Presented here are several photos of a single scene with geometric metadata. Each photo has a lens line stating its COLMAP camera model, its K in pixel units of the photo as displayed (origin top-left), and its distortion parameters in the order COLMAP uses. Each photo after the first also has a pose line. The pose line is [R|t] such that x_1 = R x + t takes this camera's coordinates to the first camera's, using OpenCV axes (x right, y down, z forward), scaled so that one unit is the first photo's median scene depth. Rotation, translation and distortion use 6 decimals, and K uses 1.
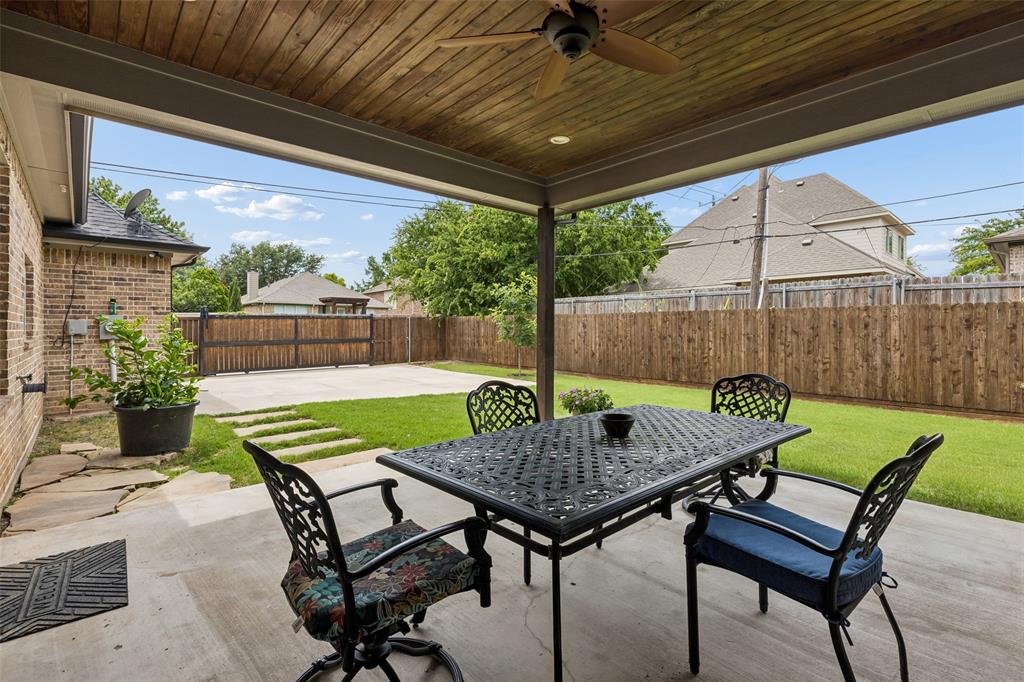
lens RADIAL K [[463.9, 0, 512.6], [0, 463.9, 333.6], [0, 0, 1]] dist [0.005959, -0.000383]
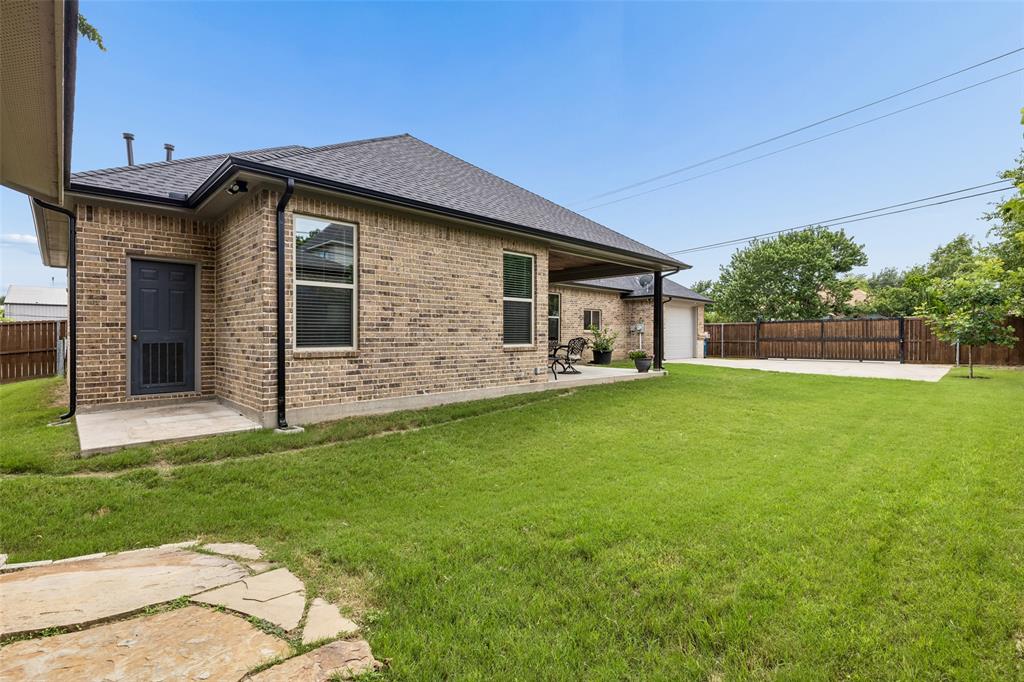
lens RADIAL K [[463.9, 0, 510.8], [0, 463.9, 335.9], [0, 0, 1]] dist [0.005959, -0.000383]
pose [[0.022480, 0.005217, -0.999734, 0.832467], [-0.010870, 0.999929, 0.004973, 0.011226], [0.999688, 0.010756, 0.022535, 0.089241]]
